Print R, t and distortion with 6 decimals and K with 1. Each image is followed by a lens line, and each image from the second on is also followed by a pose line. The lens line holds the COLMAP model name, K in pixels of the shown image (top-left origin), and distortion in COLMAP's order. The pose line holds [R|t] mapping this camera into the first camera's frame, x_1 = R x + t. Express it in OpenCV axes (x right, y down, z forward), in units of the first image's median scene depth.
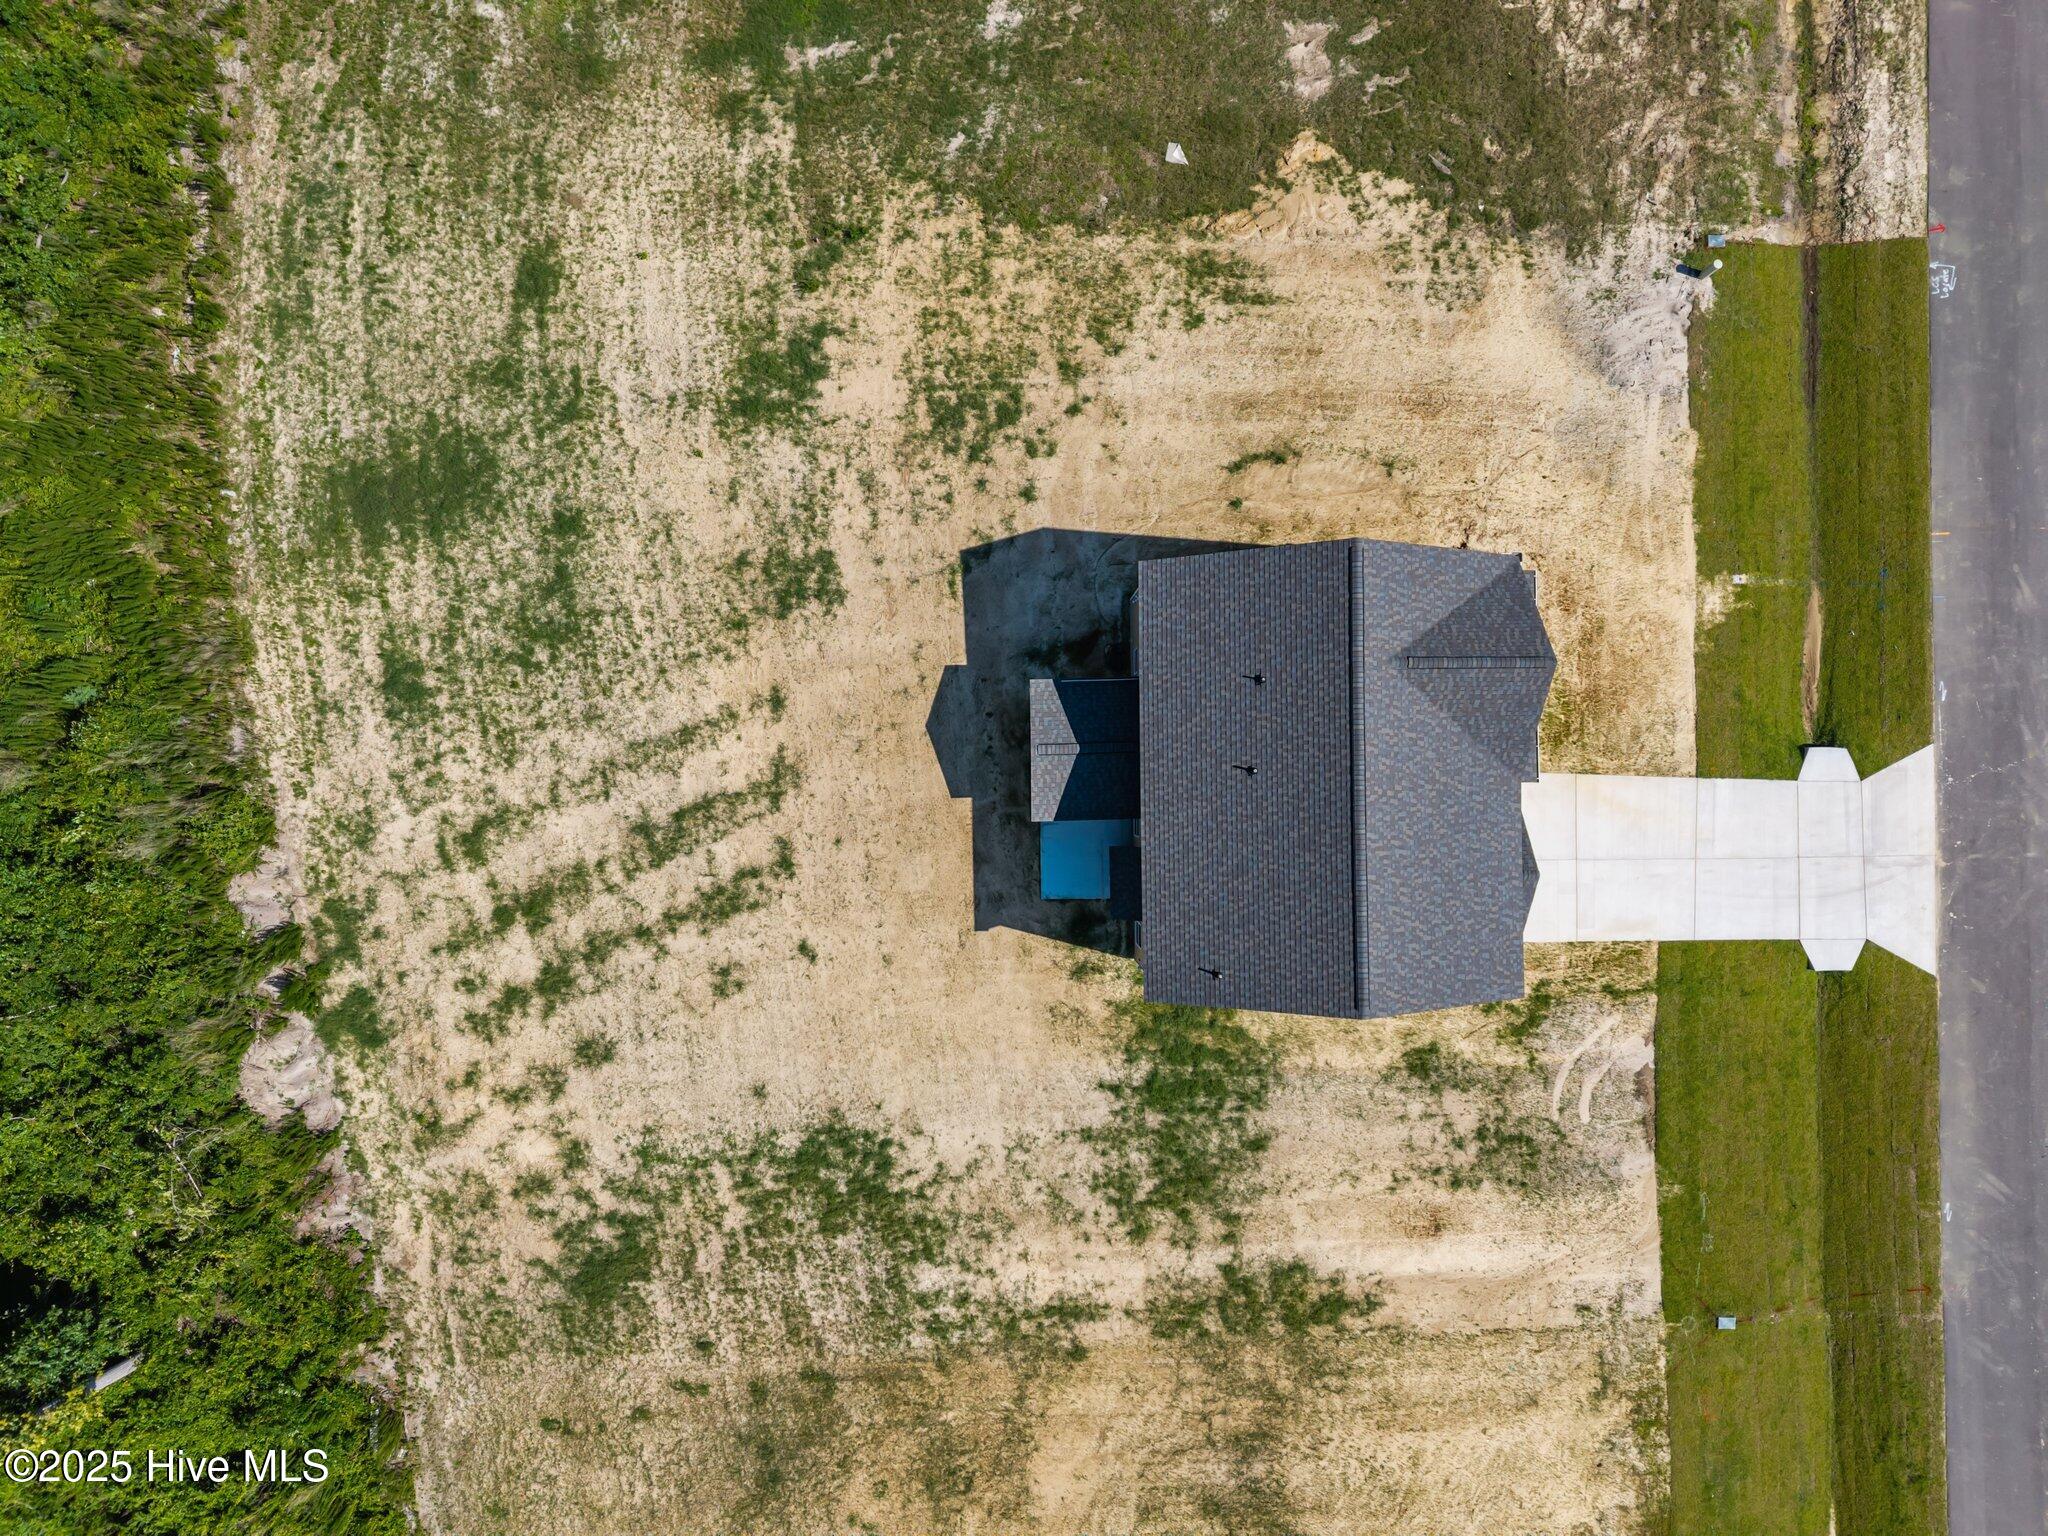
lens RADIAL K [[1365.8, 0, 1023.1], [0, 1365.8, 738.4], [0, 0, 1]] dist [0.049351, -0.049918]
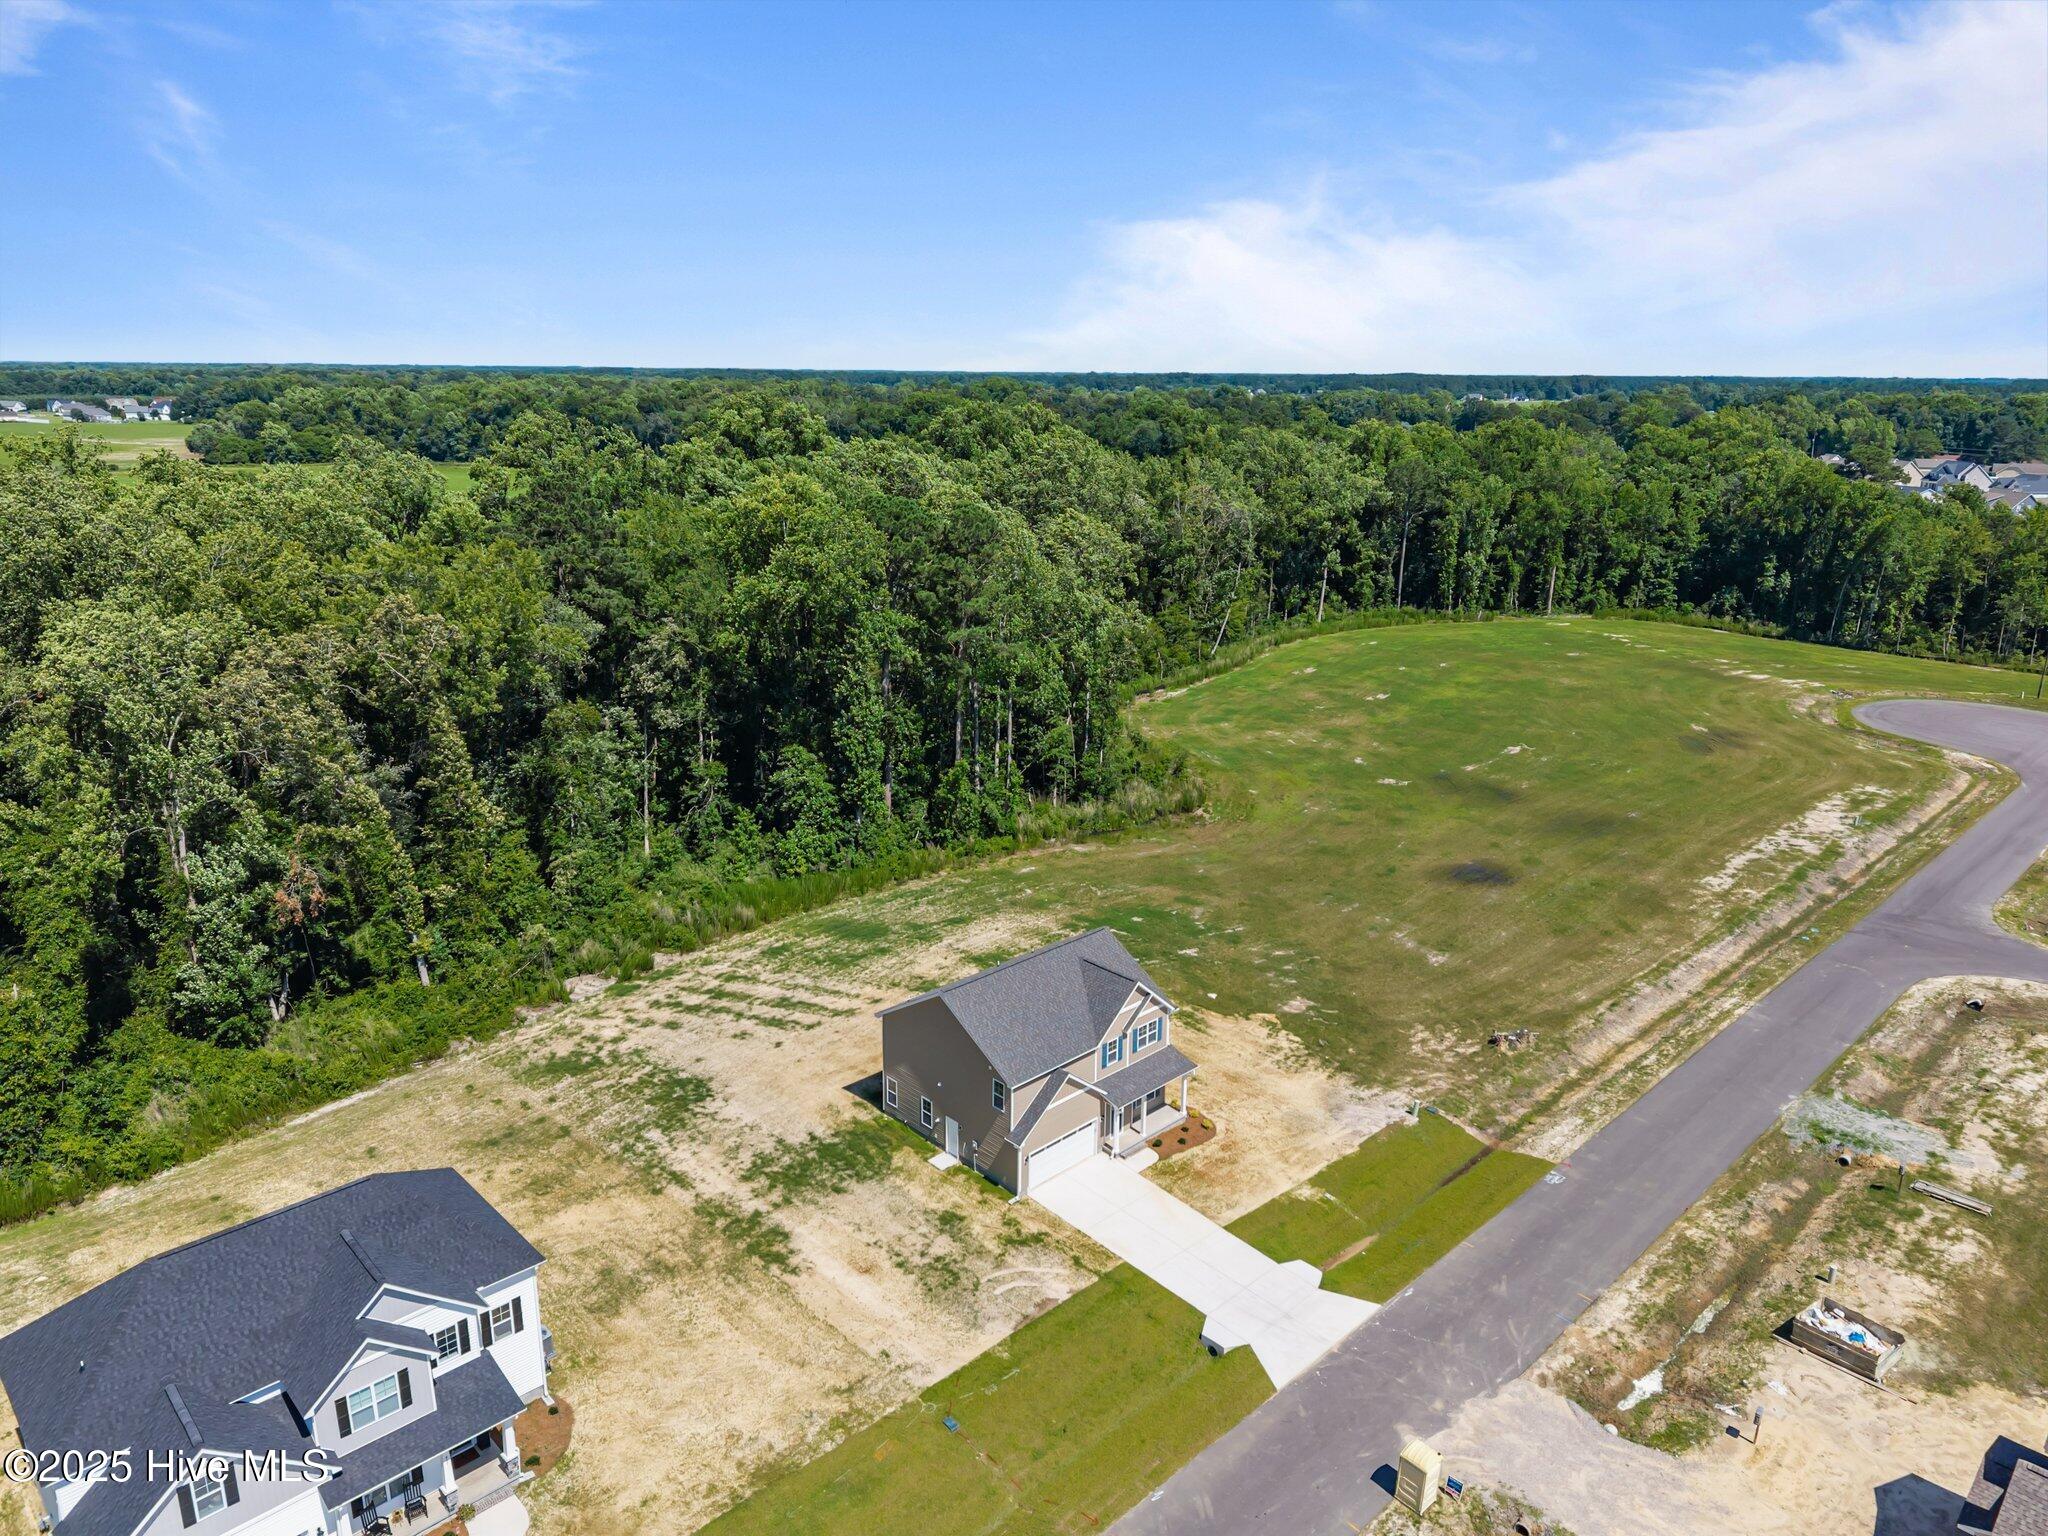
lens RADIAL K [[1387.4, 0, 1027.0], [0, 1387.4, 724.4], [0, 0, 1]] dist [0.063497, -0.059703]
pose [[0.691523, 0.164701, -0.703328, 1.320288], [-0.722325, 0.166435, -0.671227, 1.098983], [0.006507, 0.972200, 0.234062, 0.136532]]
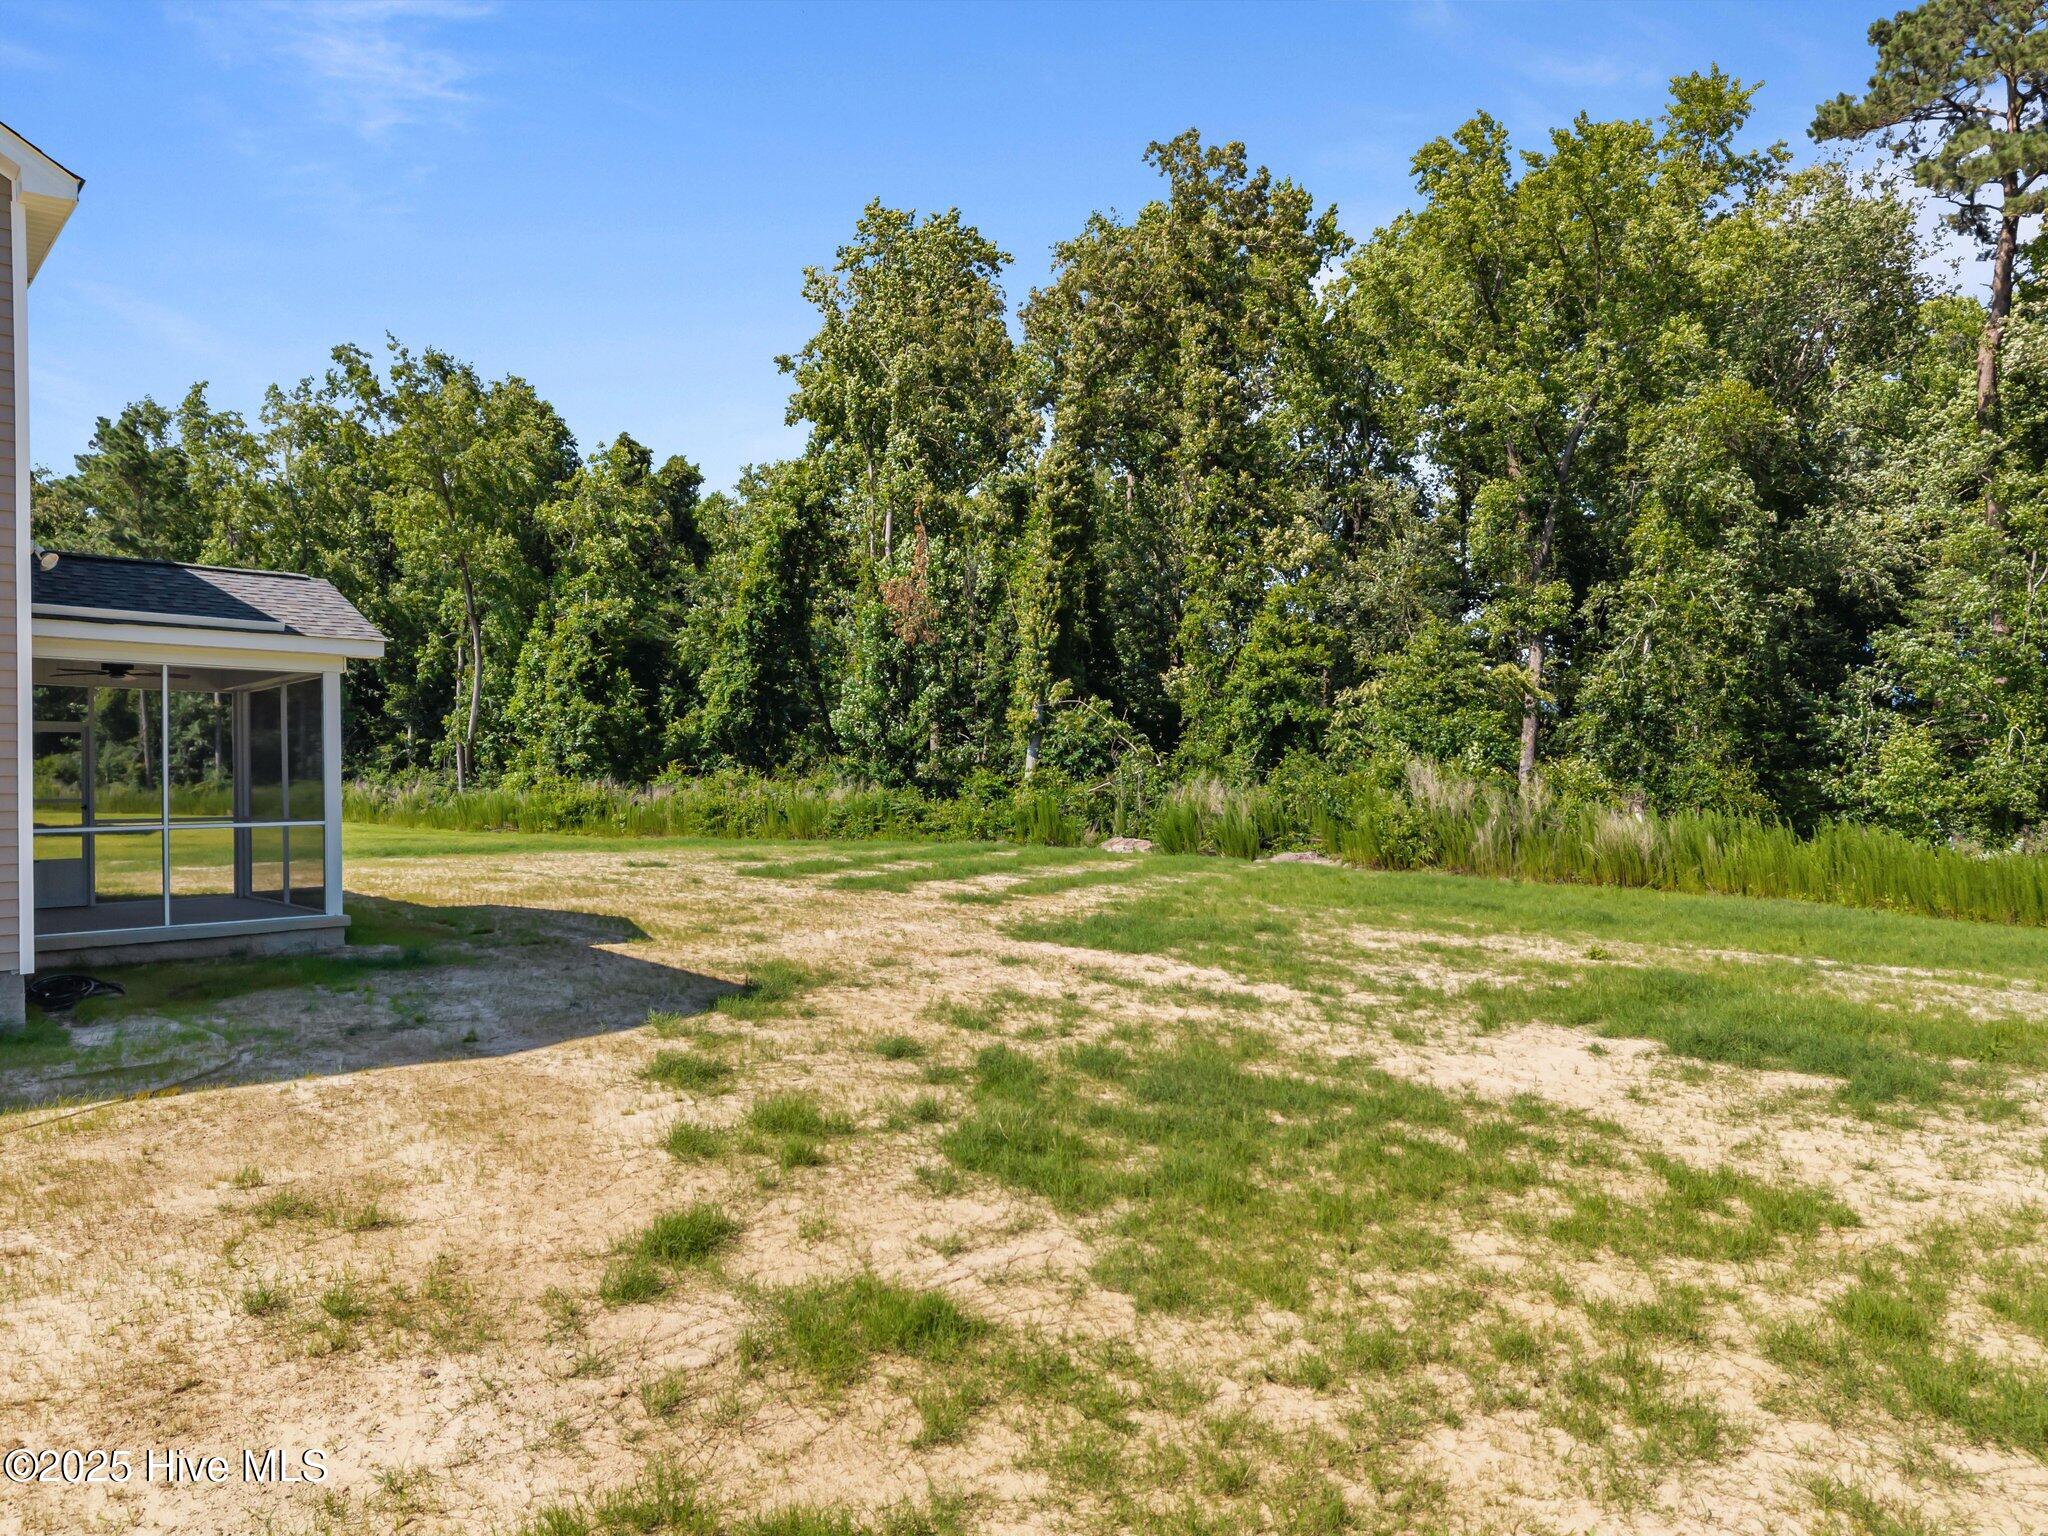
lens RADIAL K [[1365.8, 0, 1023.1], [0, 1365.8, 738.4], [0, 0, 1]] dist [0.049351, -0.049918]
pose [[-0.744930, -0.029248, -0.666502, 0.108561], [-0.667136, 0.027944, 0.744412, -0.373545], [-0.003148, 0.999182, -0.040328, 0.960774]]
